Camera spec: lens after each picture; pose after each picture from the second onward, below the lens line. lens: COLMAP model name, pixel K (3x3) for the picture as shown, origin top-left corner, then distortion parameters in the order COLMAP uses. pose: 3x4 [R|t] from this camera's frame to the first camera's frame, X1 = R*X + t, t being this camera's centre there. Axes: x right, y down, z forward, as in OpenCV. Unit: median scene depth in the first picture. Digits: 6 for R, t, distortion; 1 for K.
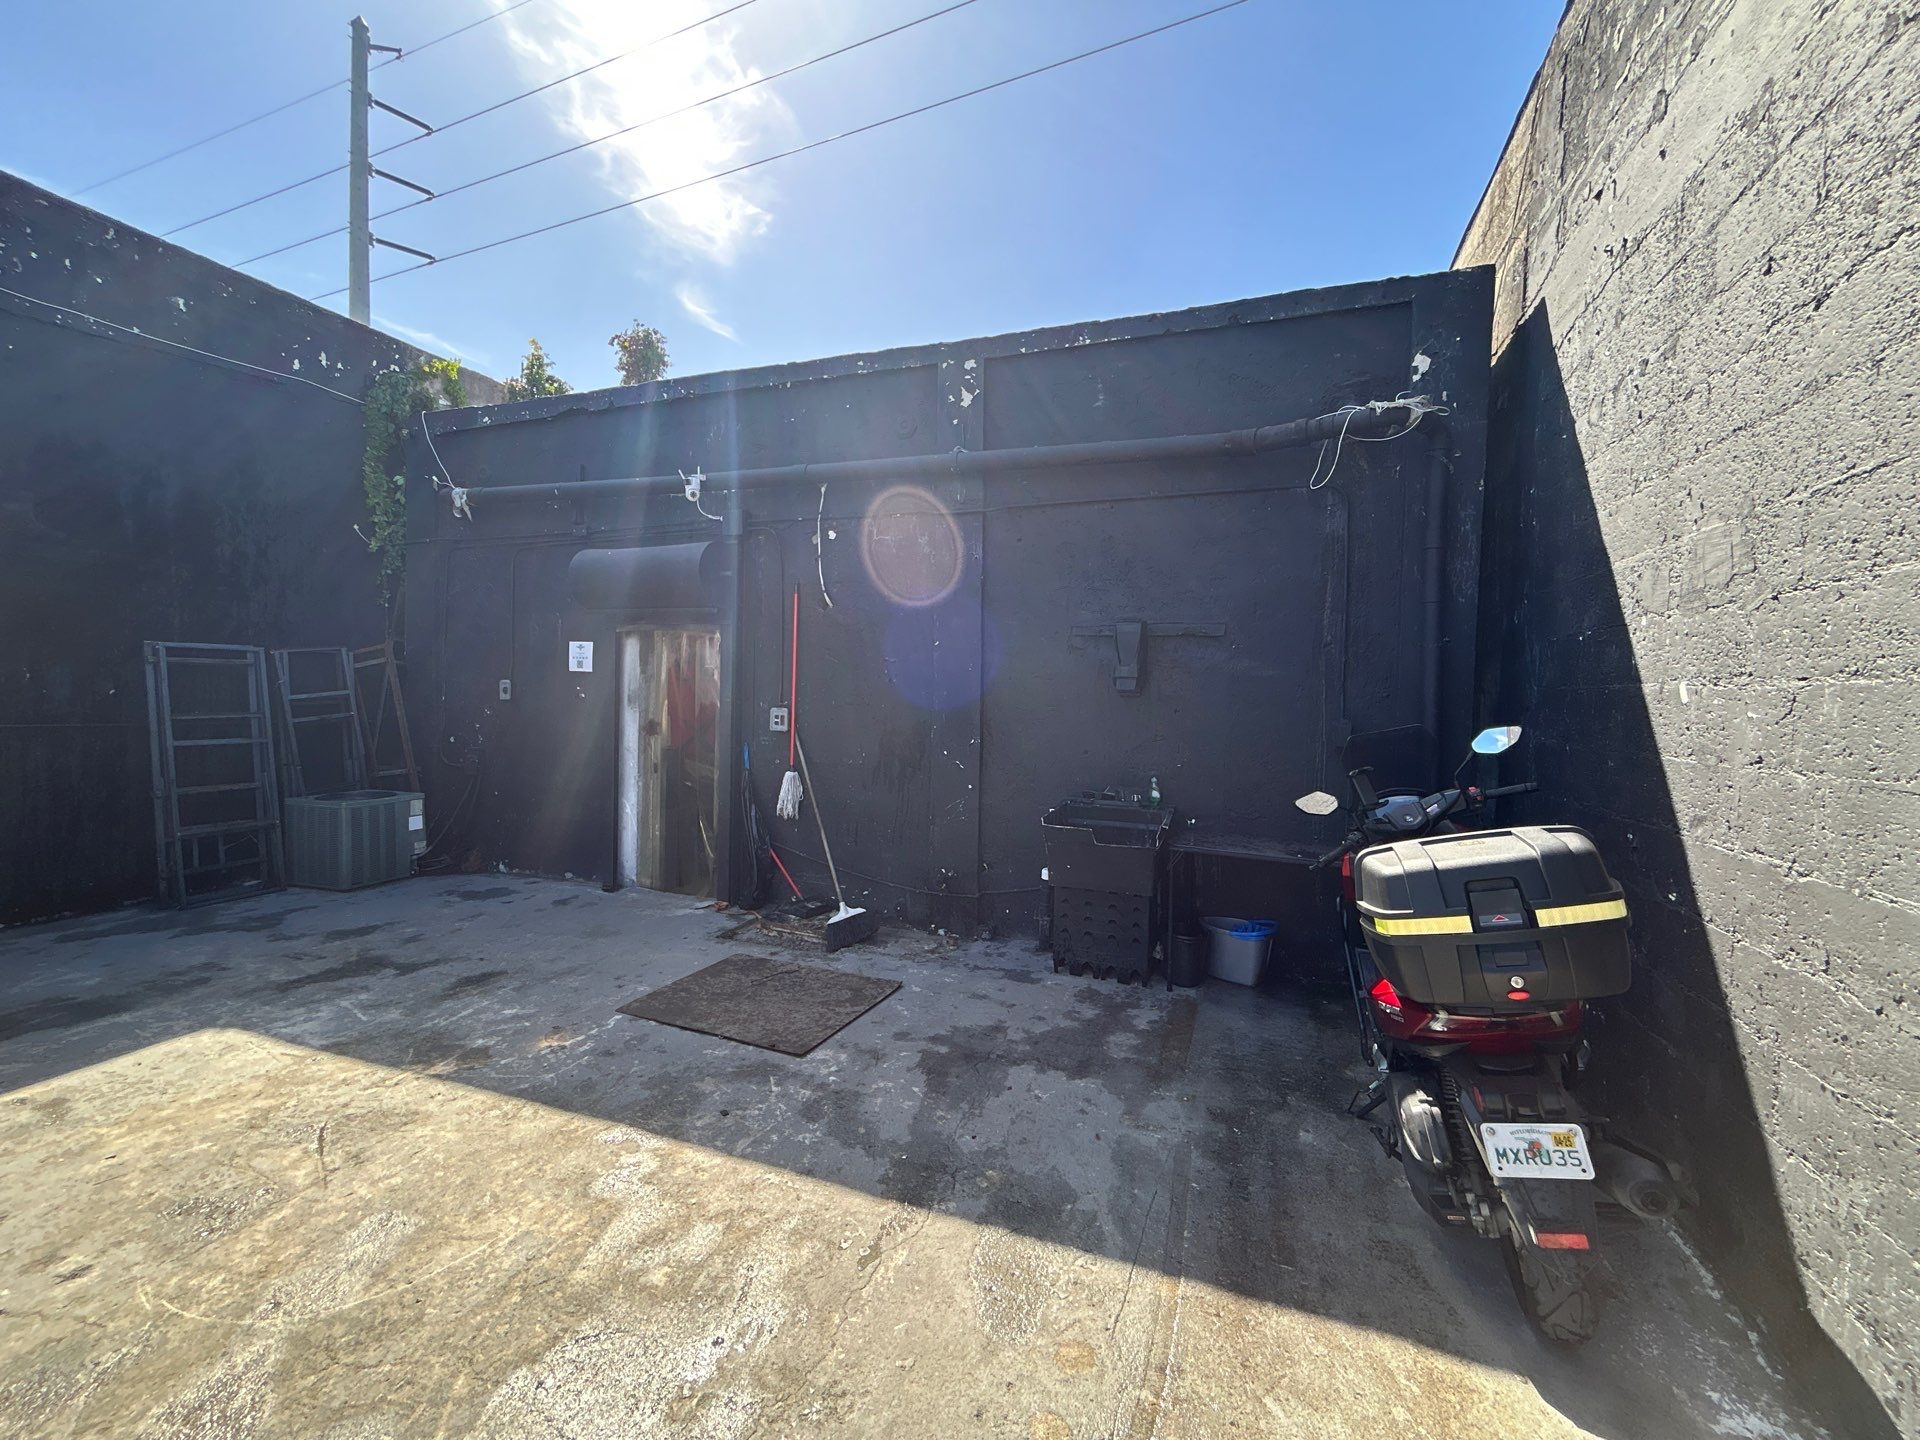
lens RADIAL K [[753.6, 0, 953.4], [0, 753.6, 715.0], [0, 0, 1]] dist [-0.000197, 0.000259]
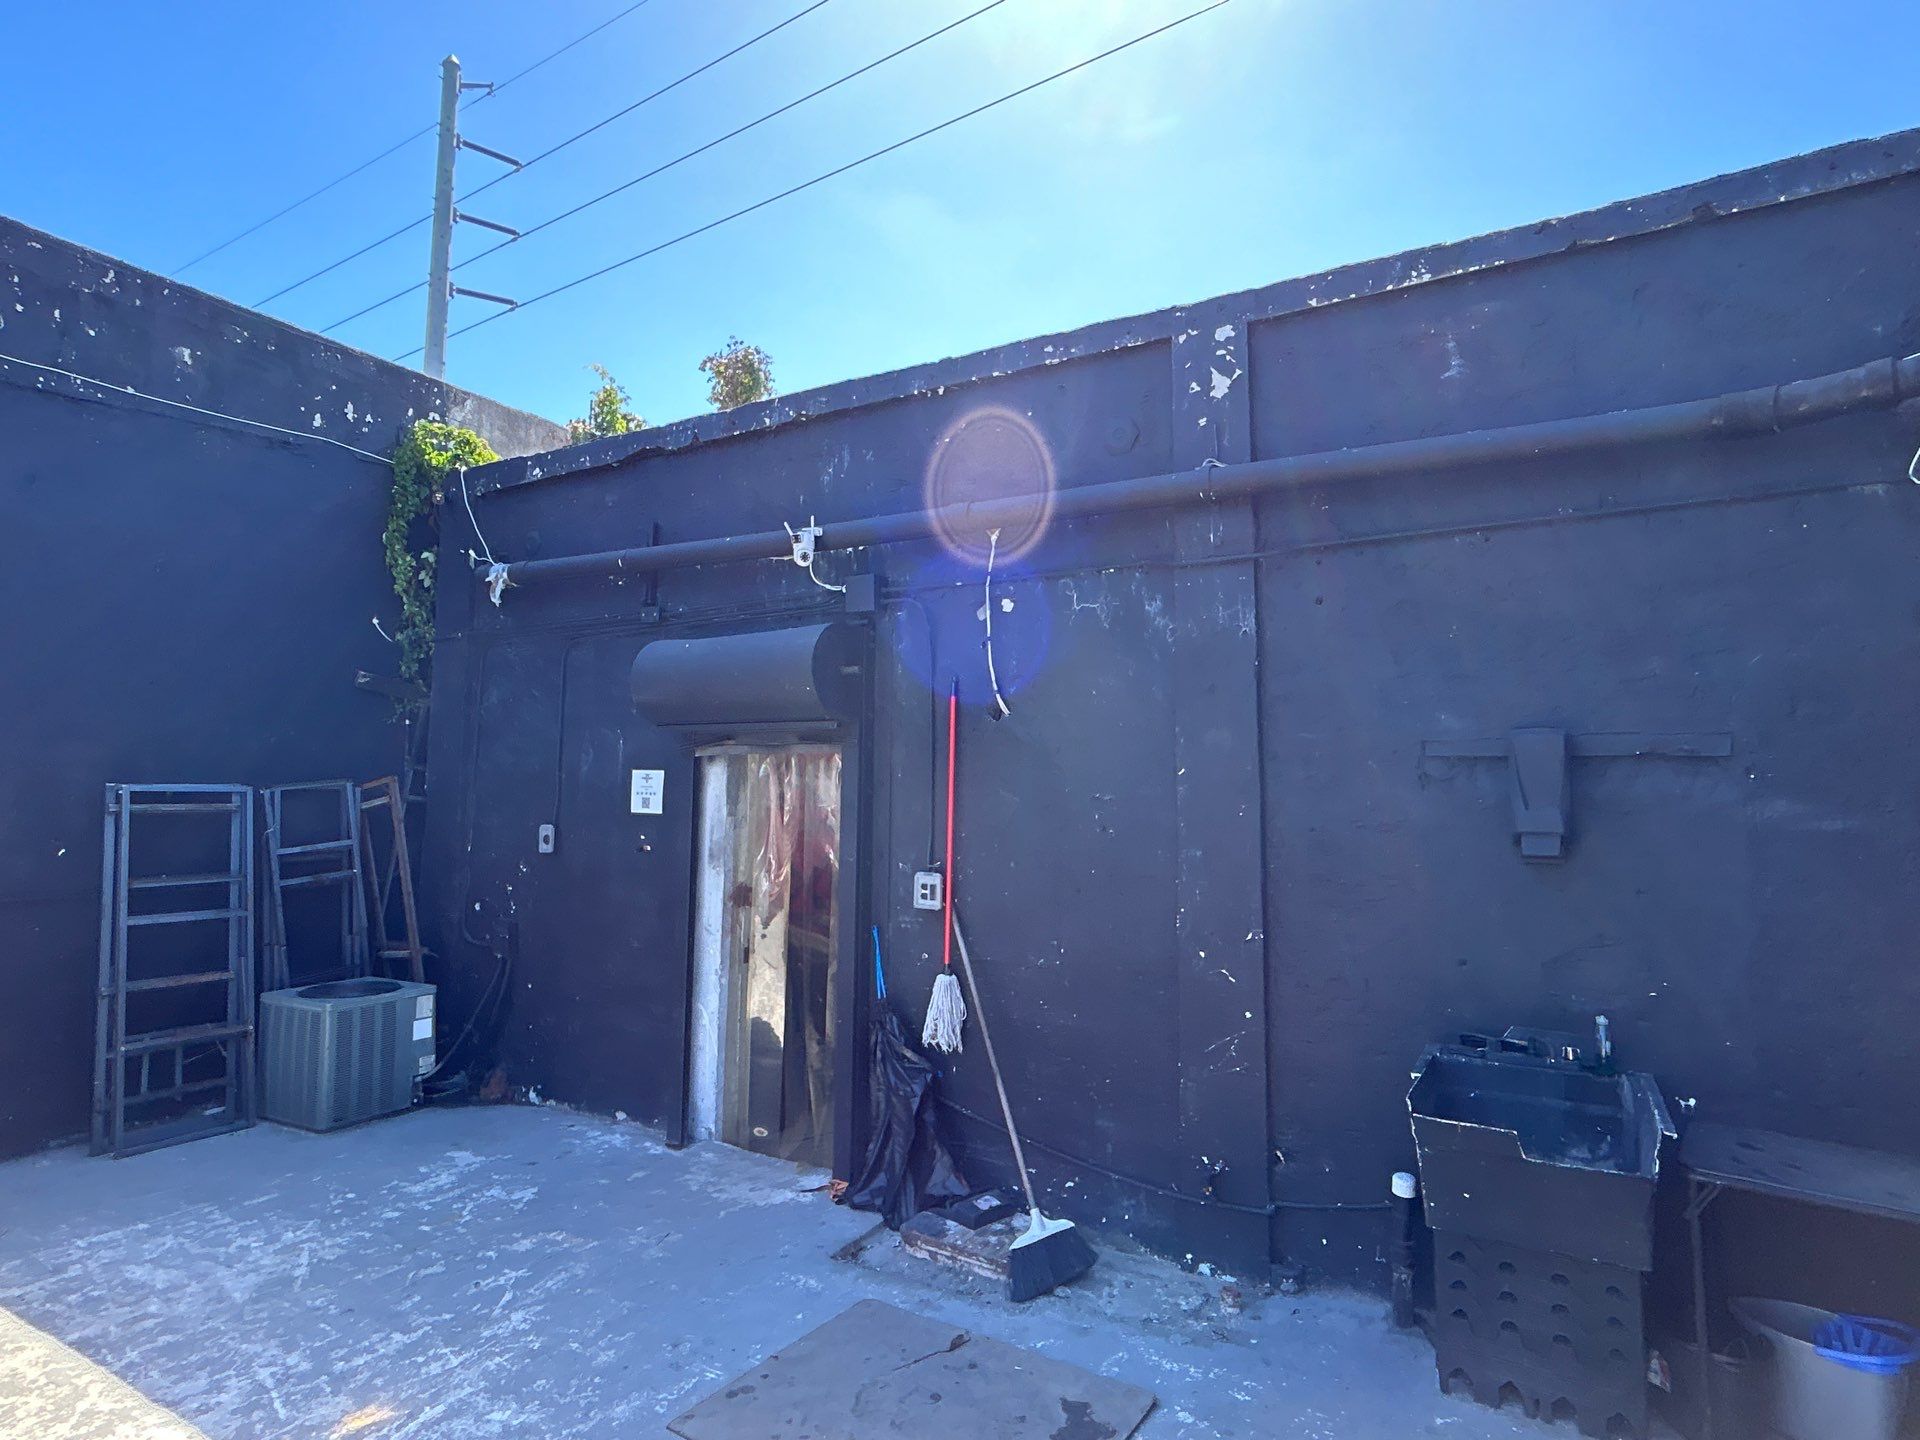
lens RADIAL K [[1004.1, 0, 960.0], [0, 1004.1, 720.0], [0, 0, 1]] dist [0.001546, -0.000963]
pose [[0.984795, -0.024614, -0.171966, -0.054922], [0.005295, 0.993705, -0.111908, -0.043837], [0.173637, 0.109295, 0.978726, 0.154776]]
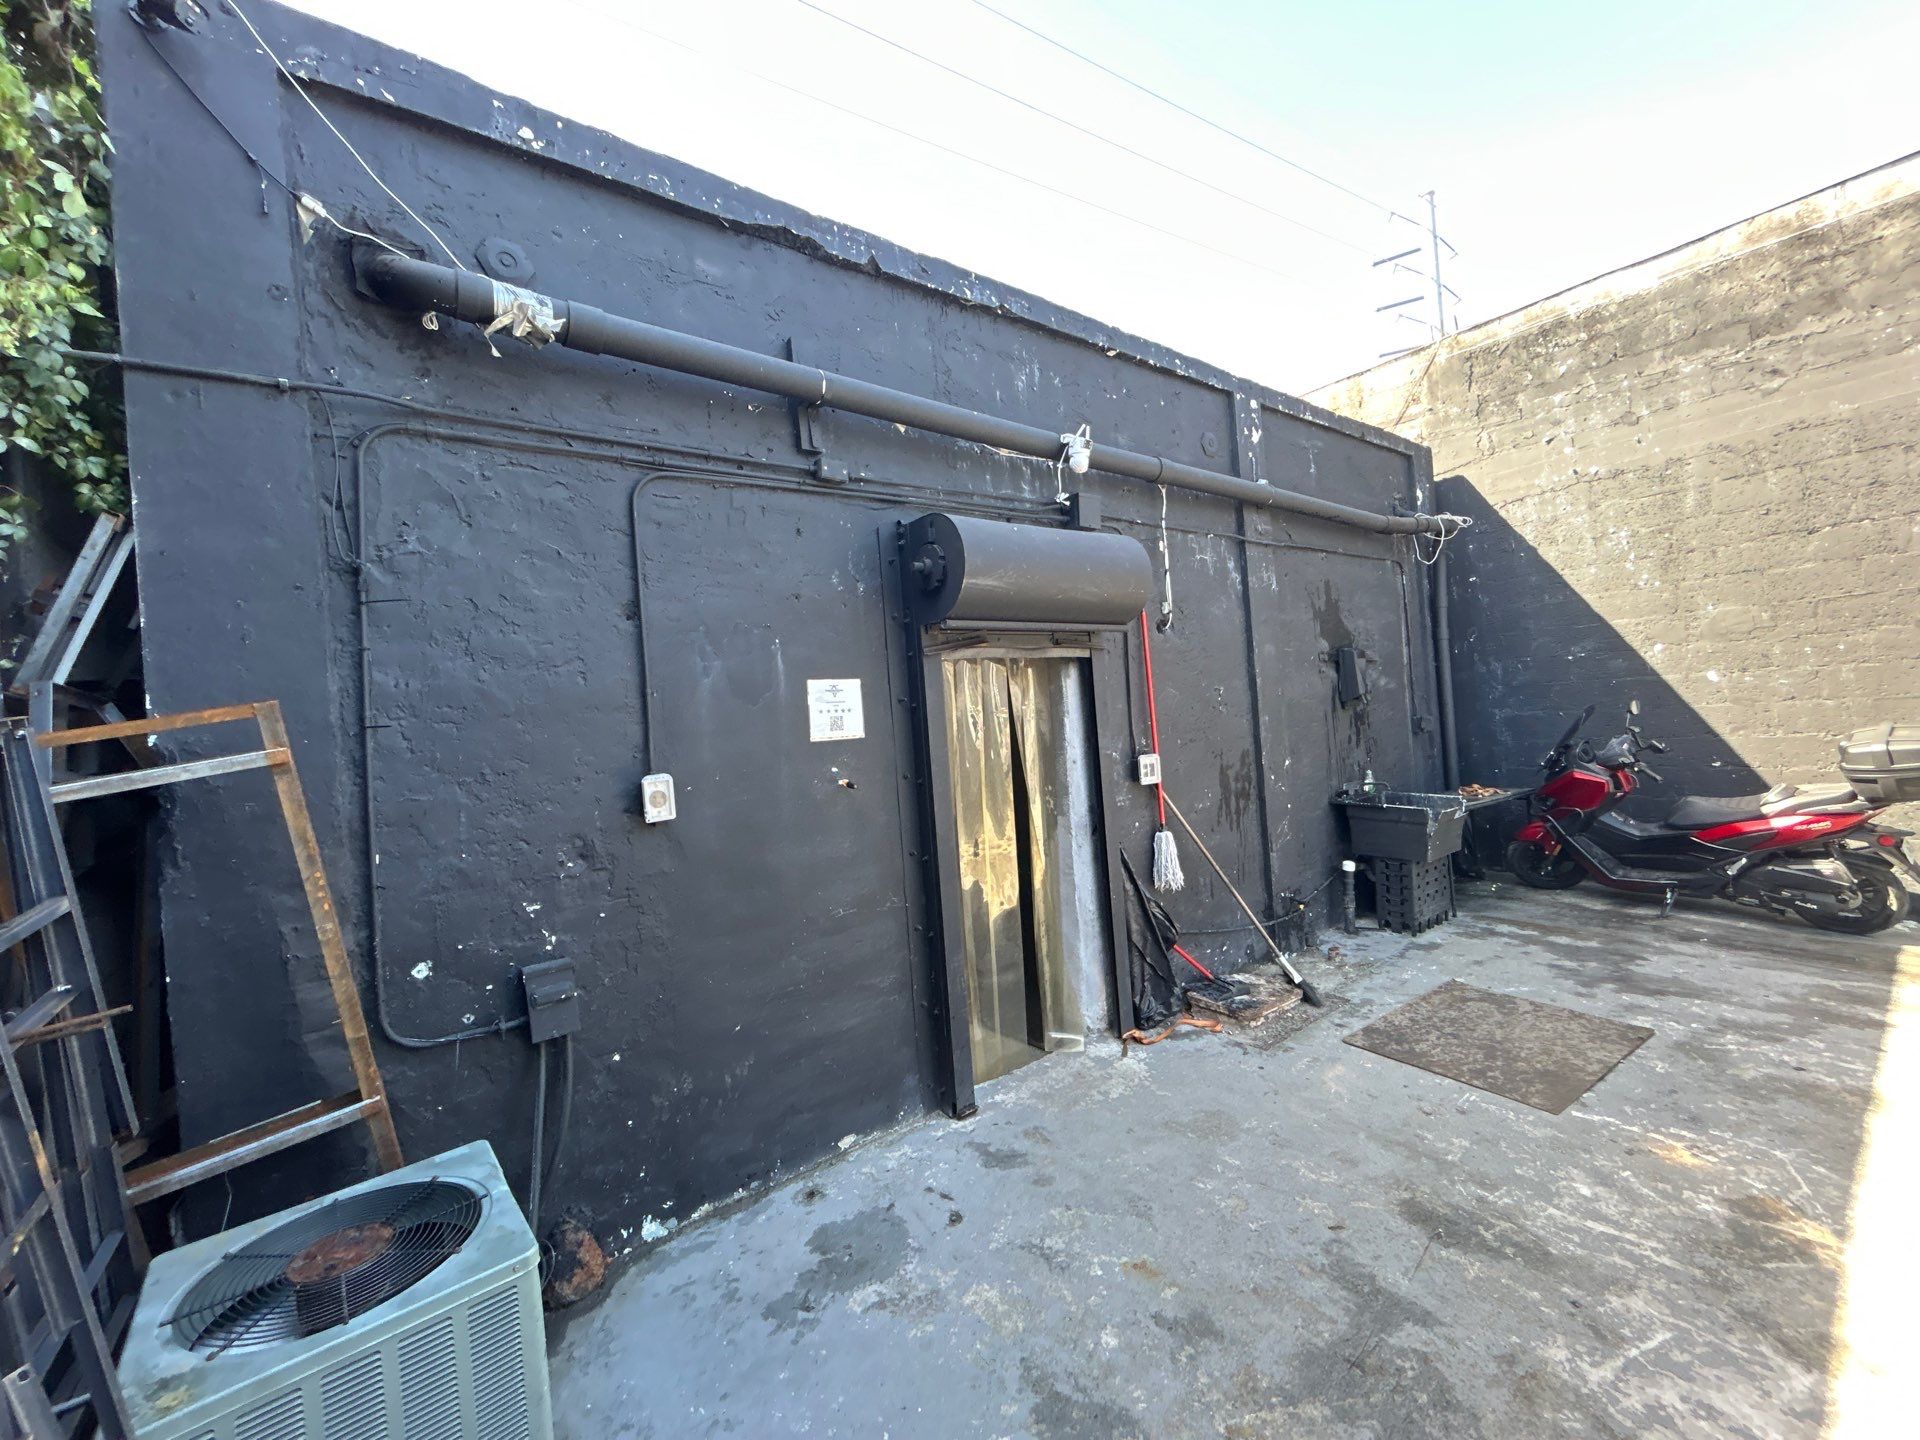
lens RADIAL K [[756.3, 0, 960.0], [0, 756.3, 720.0], [0, 0, 1]] dist [-0.000591, -0.000184]
pose [[0.545507, -0.062990, 0.835736, -1.021607], [0.110309, 0.993893, 0.002909, -0.071231], [-0.830816, 0.090603, 0.549124, 0.740150]]
